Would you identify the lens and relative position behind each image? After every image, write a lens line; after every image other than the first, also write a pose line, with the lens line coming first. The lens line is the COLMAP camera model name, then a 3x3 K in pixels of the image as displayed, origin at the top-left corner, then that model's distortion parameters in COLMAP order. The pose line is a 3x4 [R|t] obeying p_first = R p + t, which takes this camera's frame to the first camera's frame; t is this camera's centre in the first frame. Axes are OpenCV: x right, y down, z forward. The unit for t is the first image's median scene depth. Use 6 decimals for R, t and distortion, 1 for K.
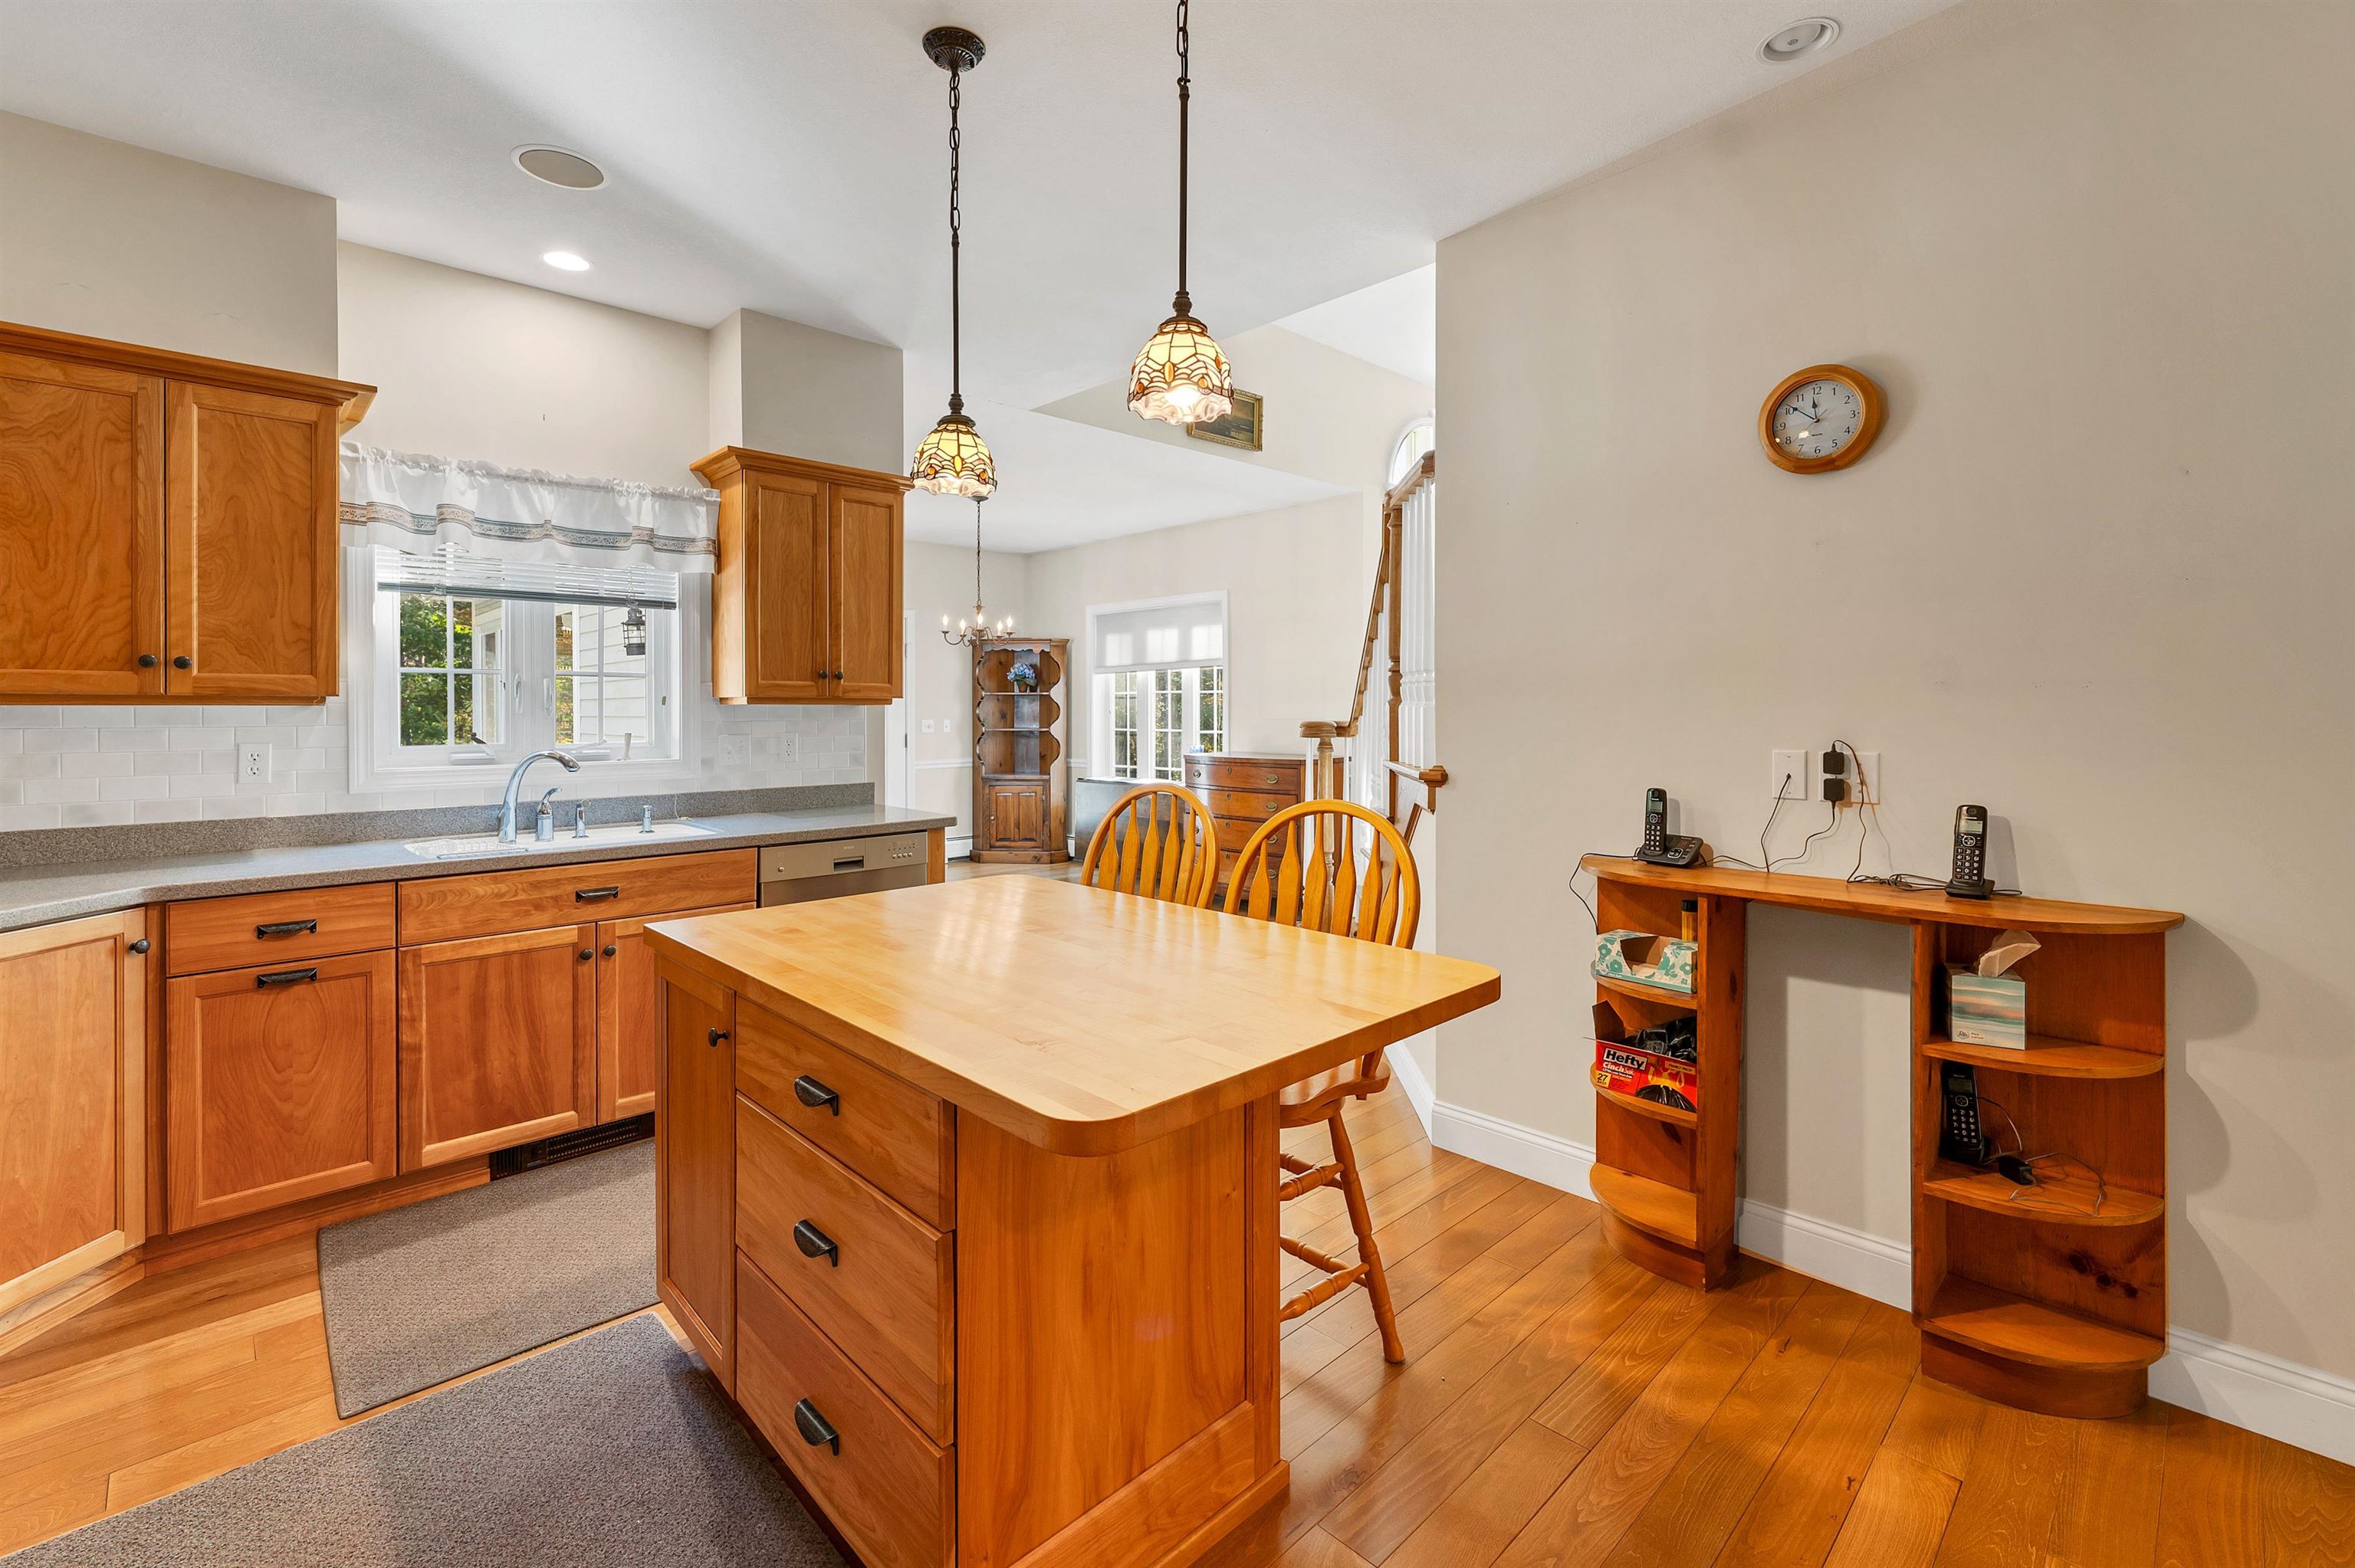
lens RADIAL K [[1014.7, 0, 1210.8], [0, 1014.7, 718.3], [0, 0, 1]] dist [0.012943, -0.000067]
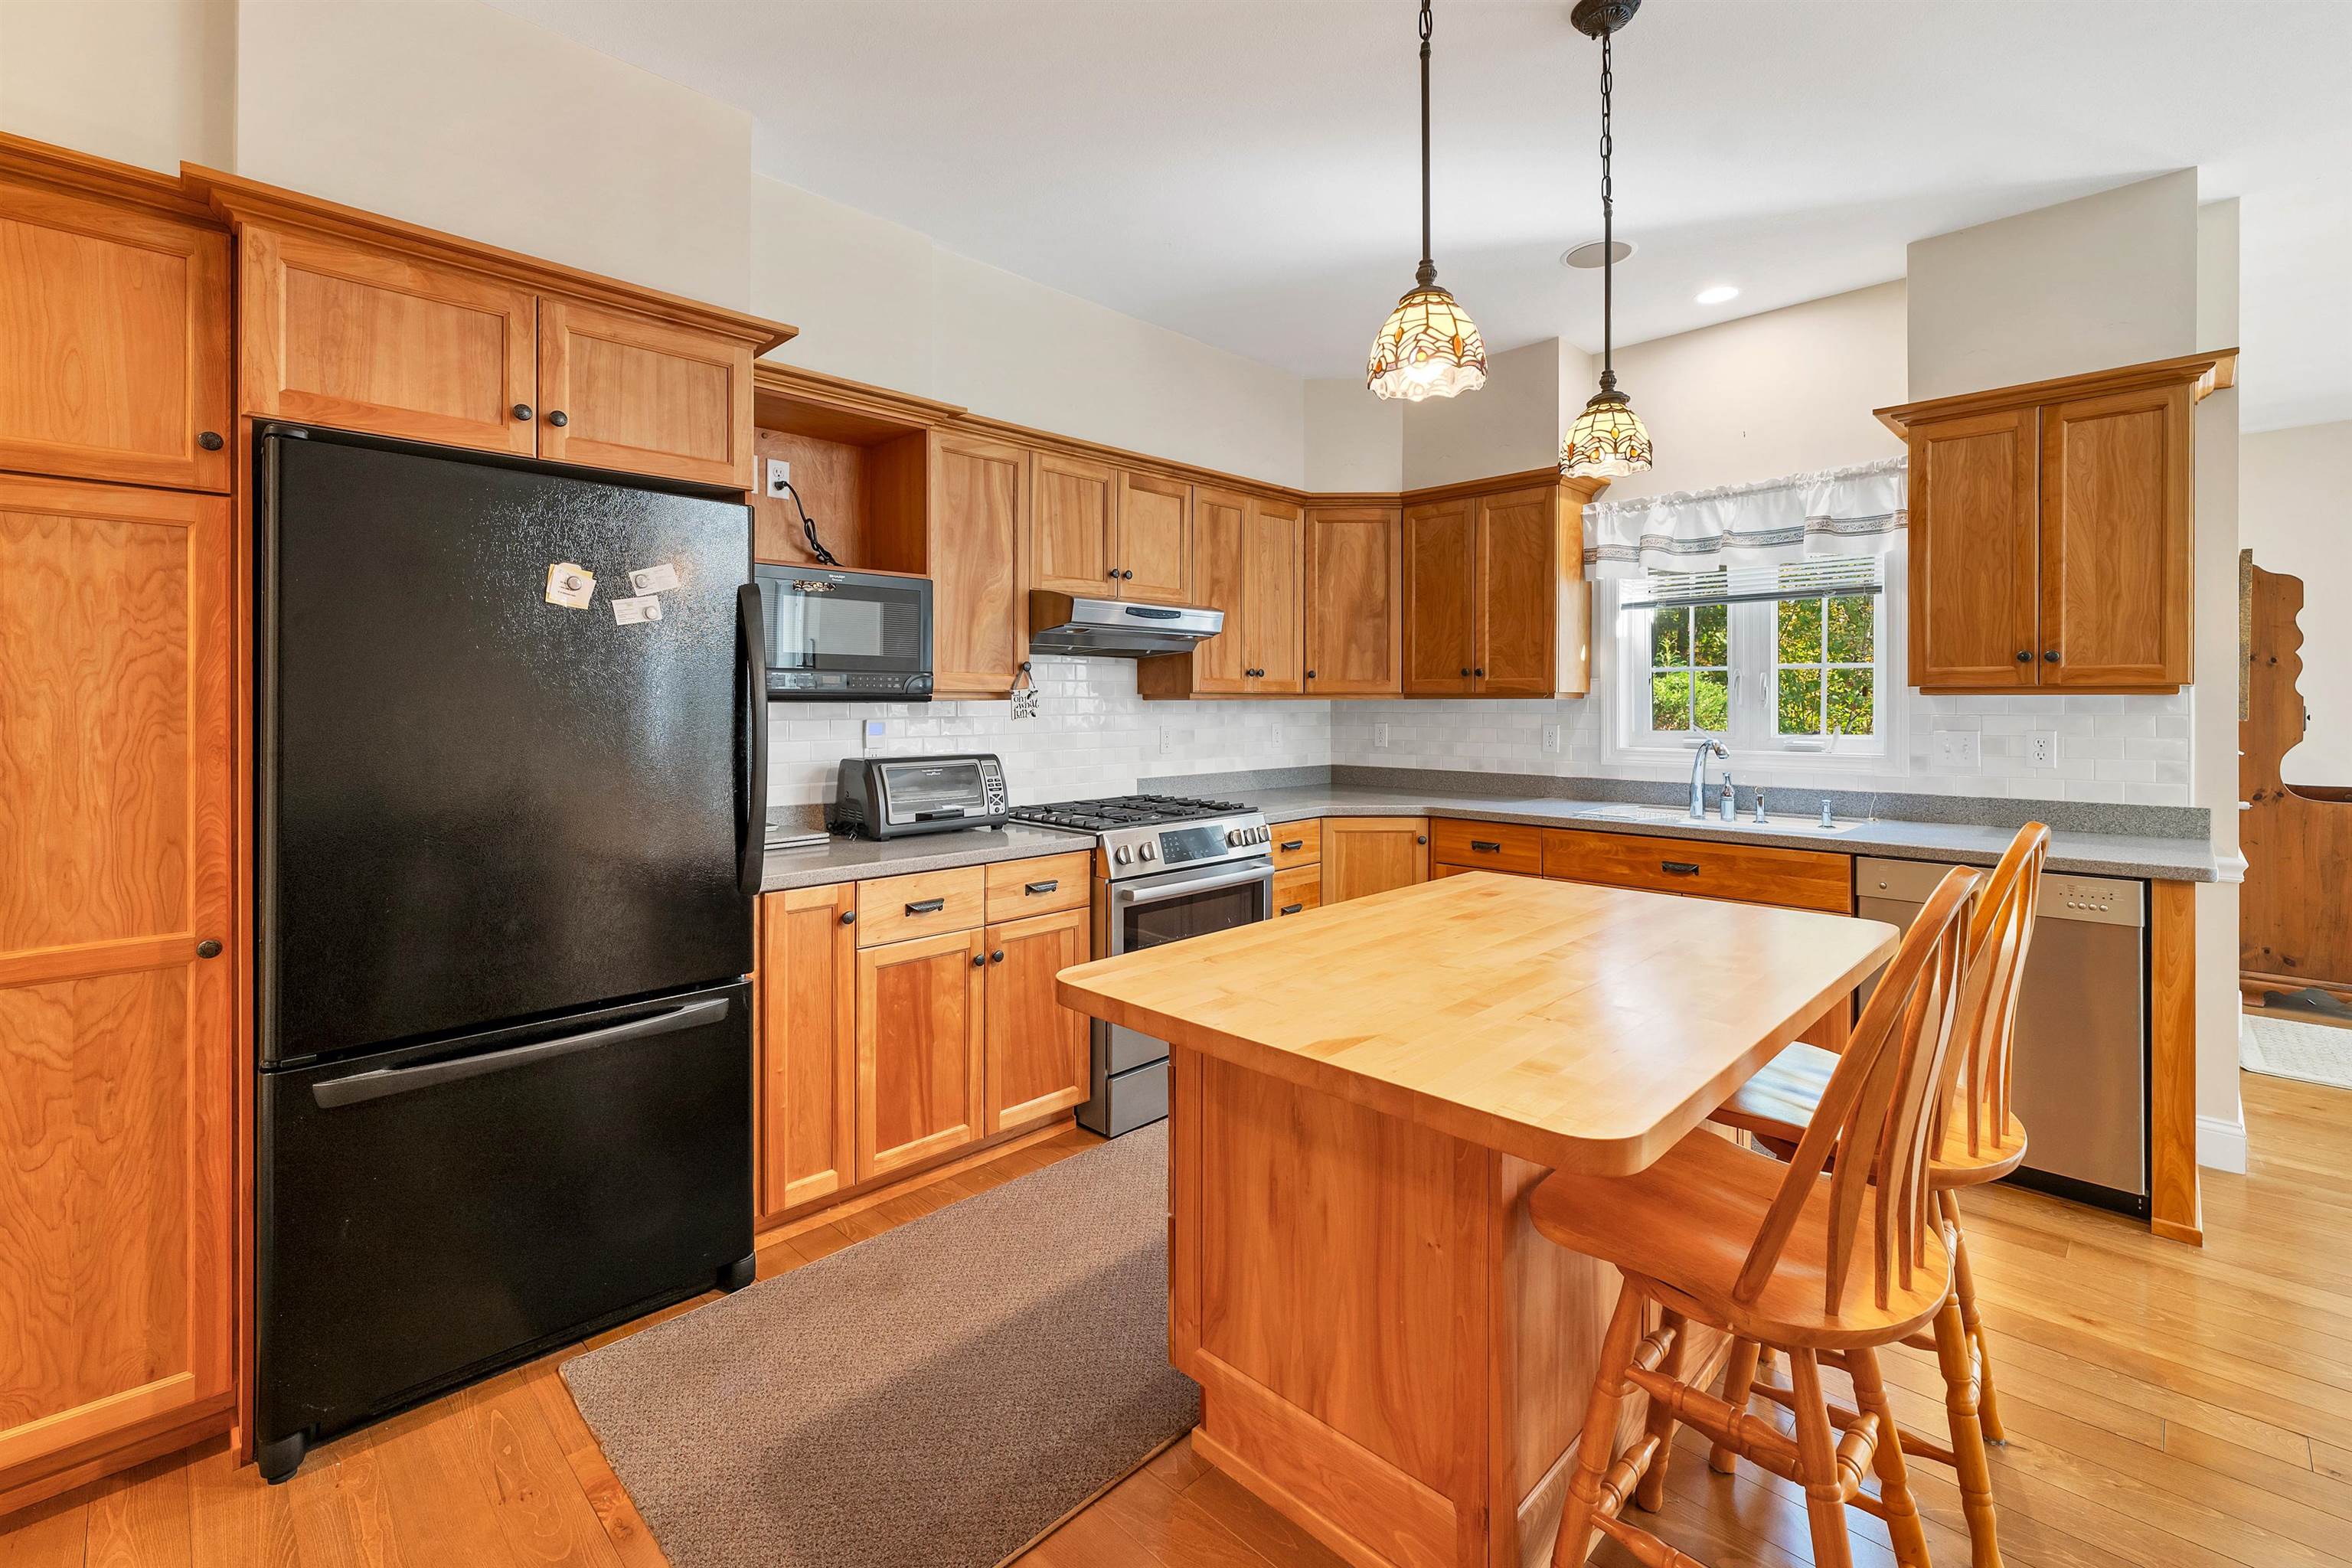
lens RADIAL K [[1029.8, 0, 1141.4], [0, 1029.8, 700.9], [0, 0, 1]] dist [-0.000306, -0.000142]
pose [[-0.006259, -0.000369, -0.999980, 0.495539], [-0.006658, 0.999978, -0.000327, -0.005096], [0.999958, 0.006656, -0.006261, 0.398429]]
